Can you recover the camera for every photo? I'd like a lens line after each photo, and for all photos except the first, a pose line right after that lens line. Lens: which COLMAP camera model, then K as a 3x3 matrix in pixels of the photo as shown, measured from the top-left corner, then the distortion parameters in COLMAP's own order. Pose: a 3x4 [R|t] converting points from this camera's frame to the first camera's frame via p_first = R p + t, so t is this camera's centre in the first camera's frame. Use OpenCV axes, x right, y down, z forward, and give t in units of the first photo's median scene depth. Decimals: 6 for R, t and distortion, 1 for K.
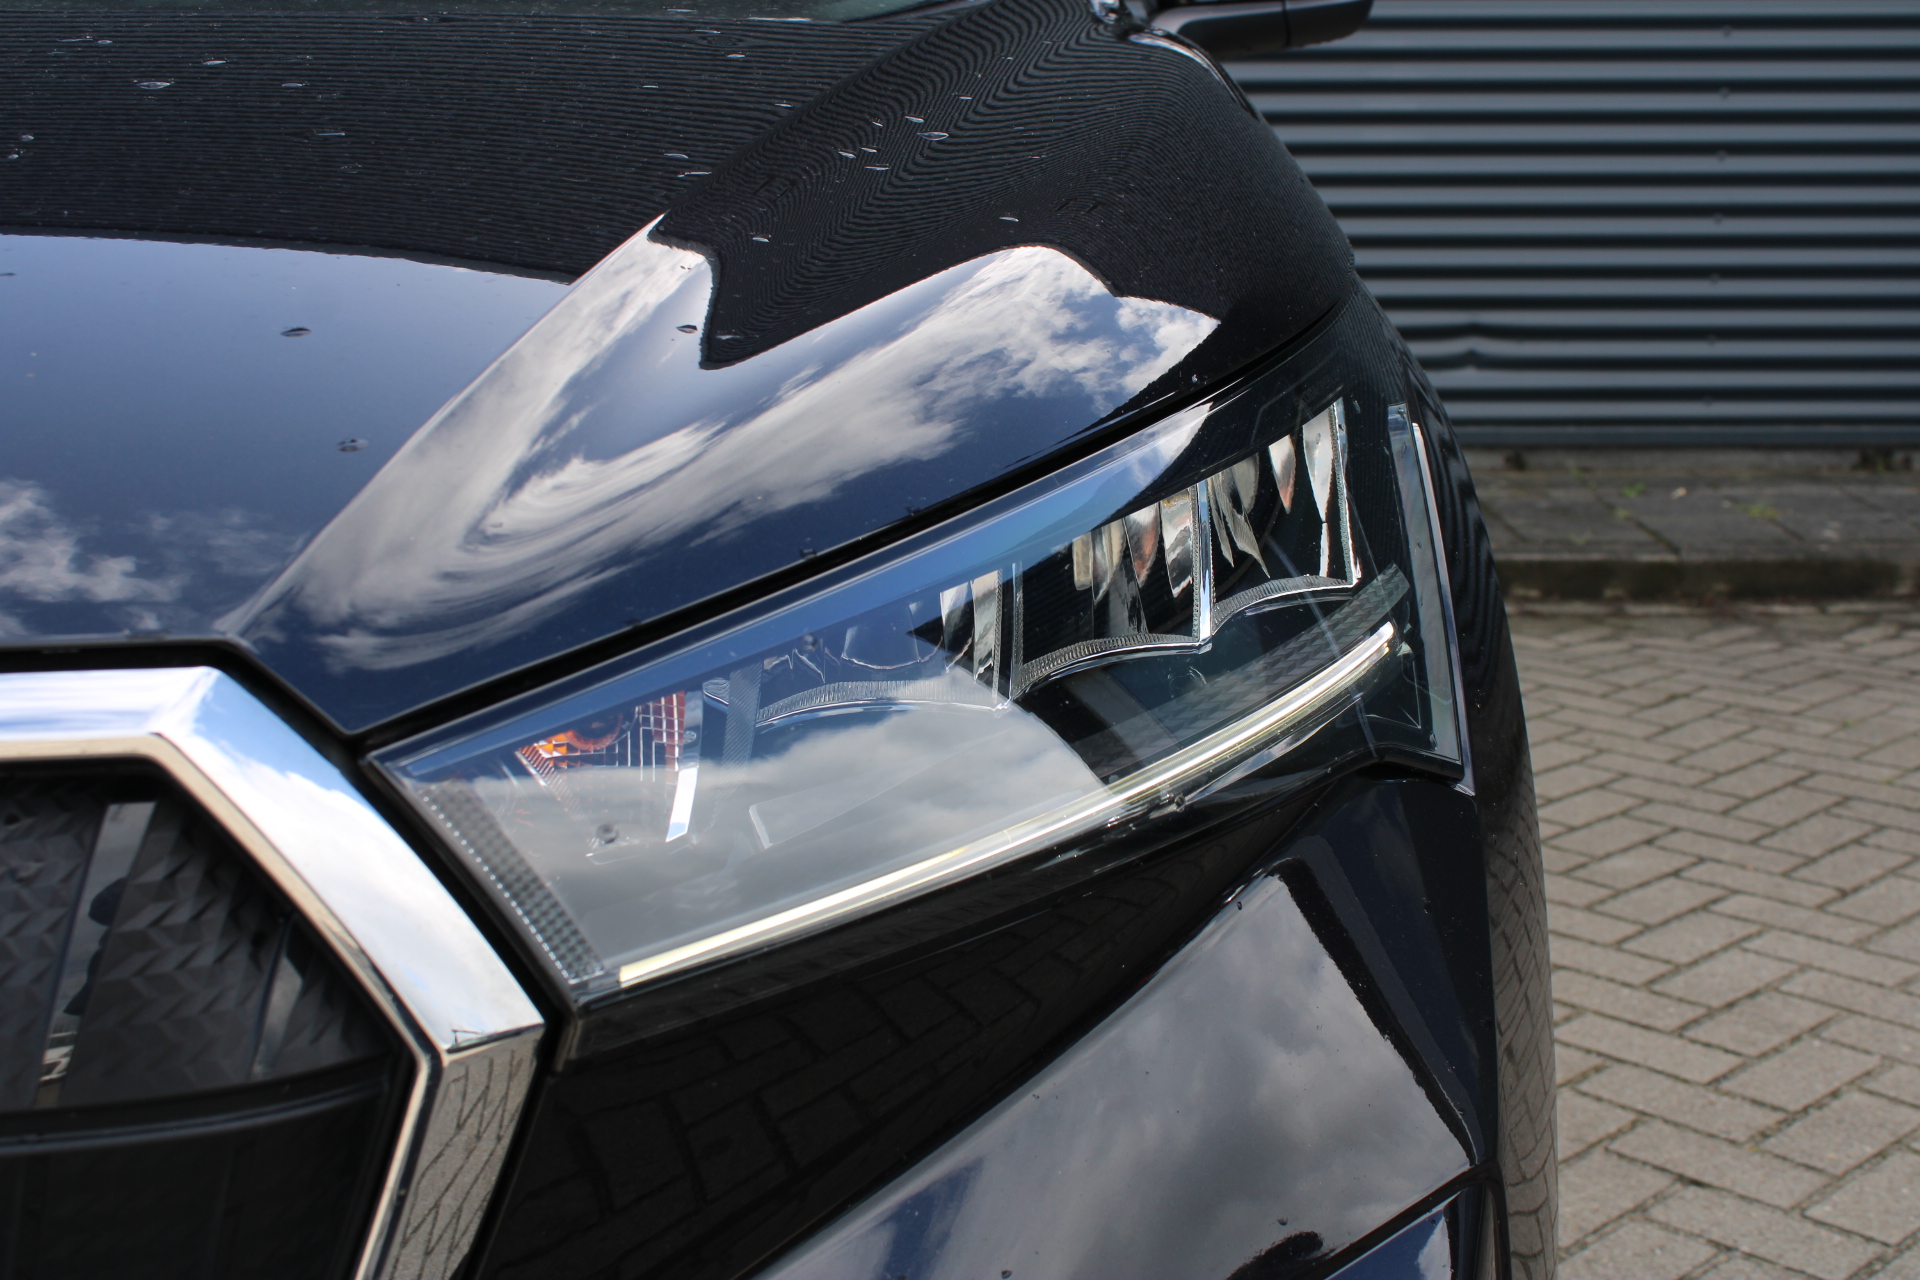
lens RADIAL K [[2408.1, 0, 960.3], [0, 2408.1, 636.2], [0, 0, 1]] dist [-0.040920, 0.000000]
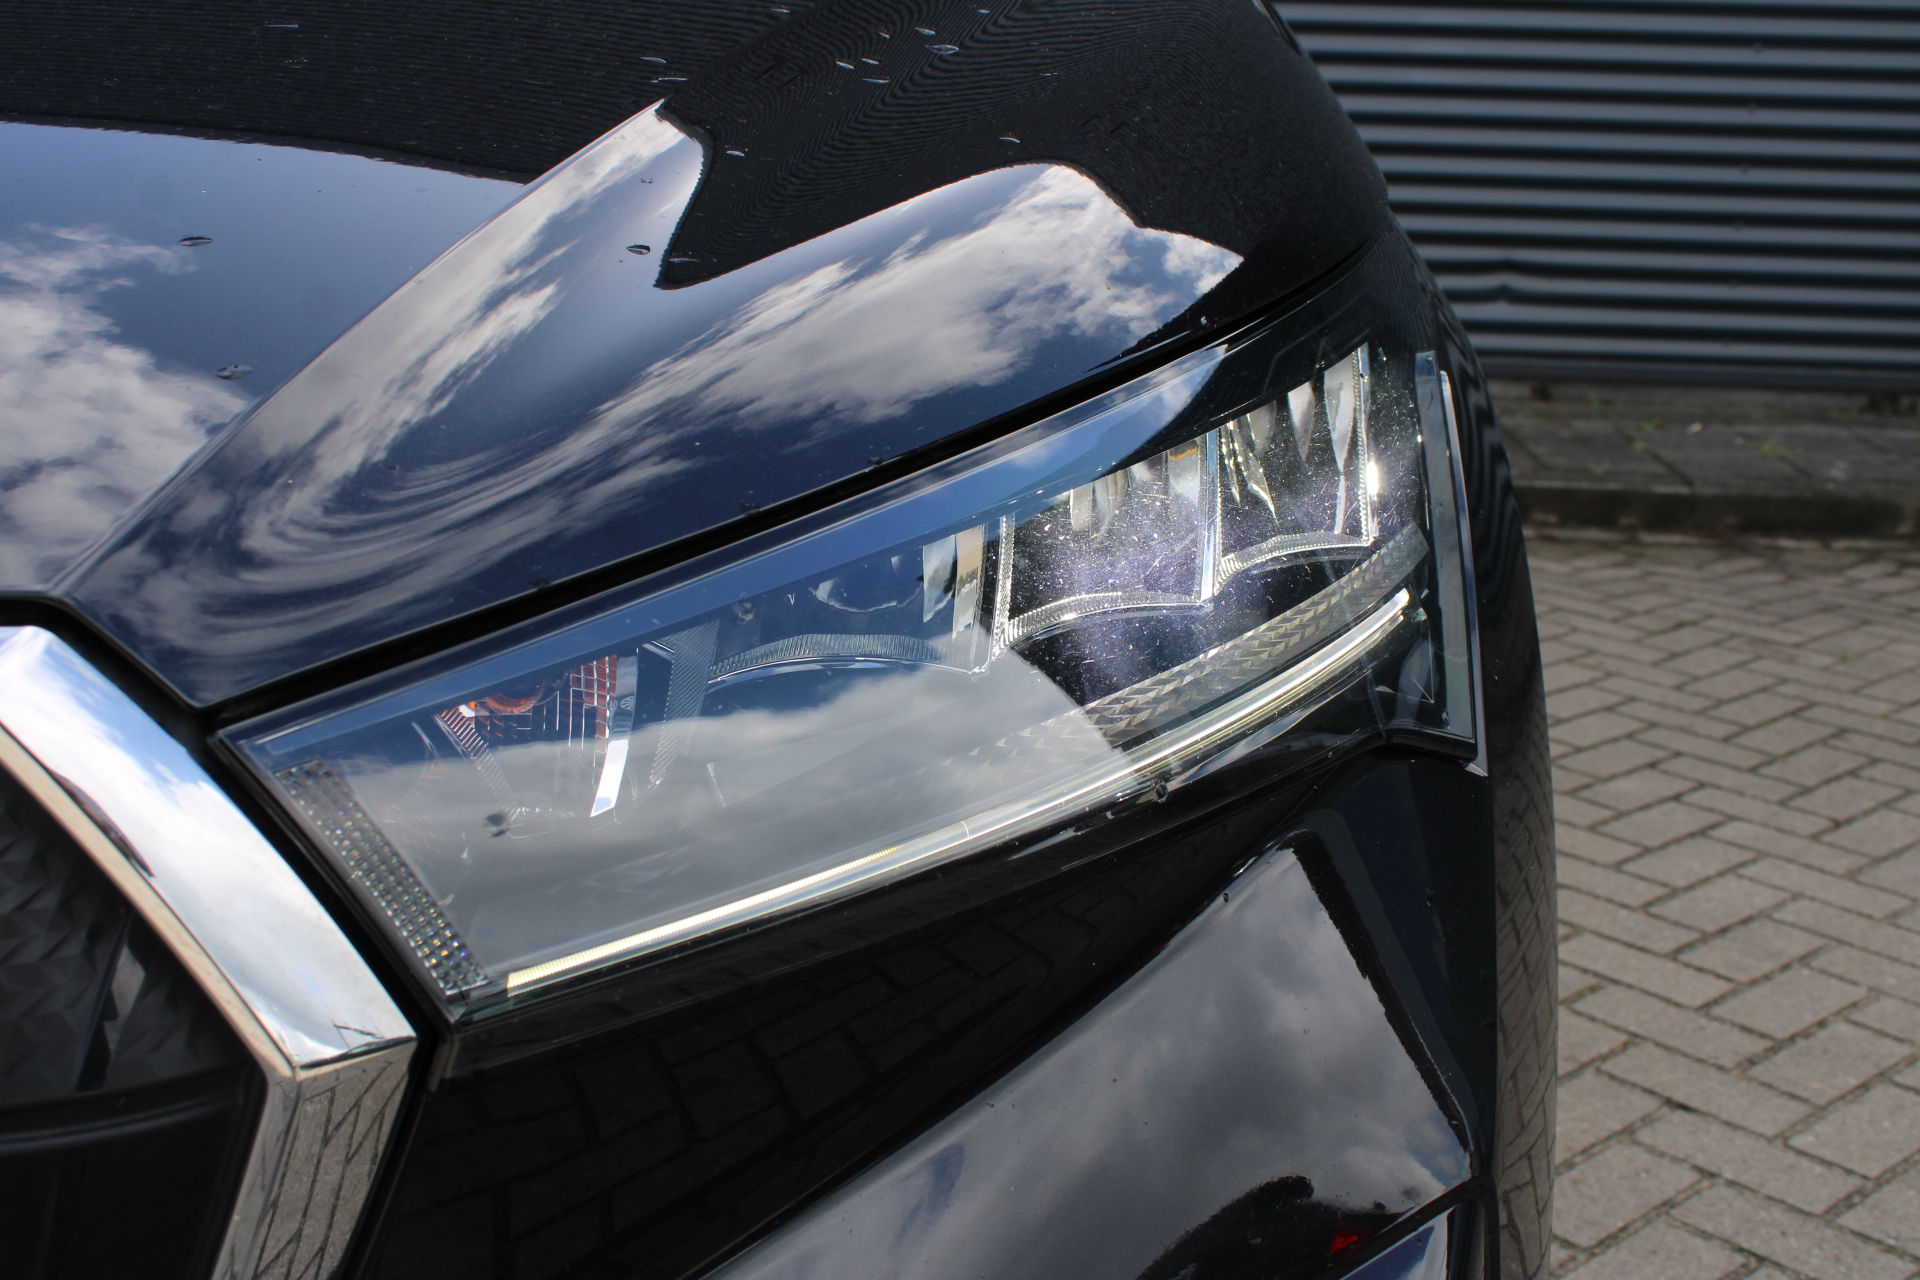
lens RADIAL K [[2203.7, 0, 943.3], [0, 2203.7, 632.8], [0, 0, 1]] dist [-0.057936, 0.000000]
pose [[0.998686, 0.039115, -0.033100, 0.010769], [-0.037501, 0.998141, 0.048041, -0.008752], [0.034917, -0.046736, 0.998297, 0.053674]]
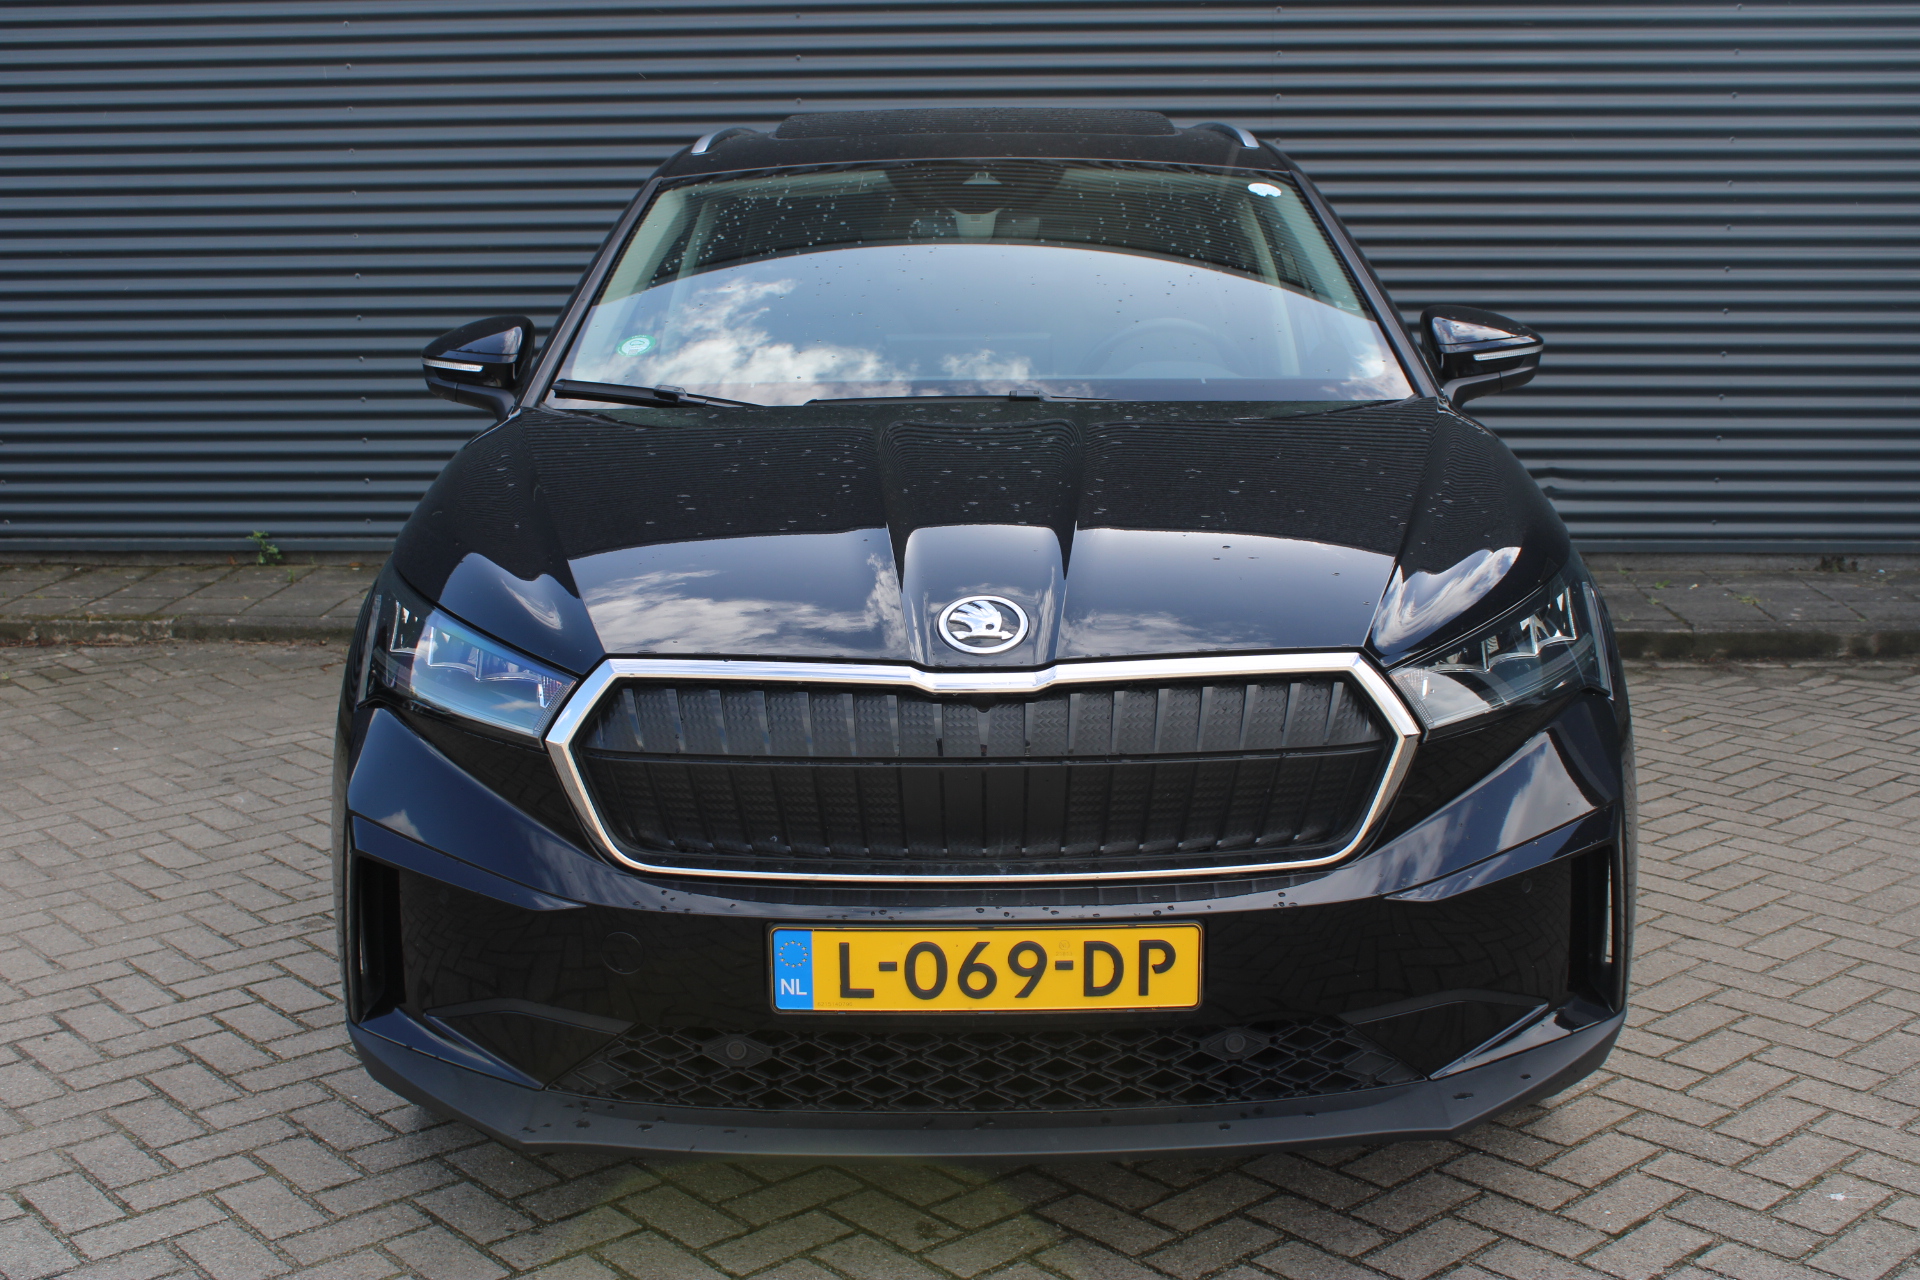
lens RADIAL K [[2203.7, 0, 957.9], [0, 2203.7, 659.1], [0, 0, 1]] dist [-0.057936, 0.000000]
pose [[0.999252, 0.006490, -0.038127, -0.230907], [-0.007167, 0.999818, -0.017655, 0.026643], [0.038006, 0.017915, 0.999117, -0.828403]]
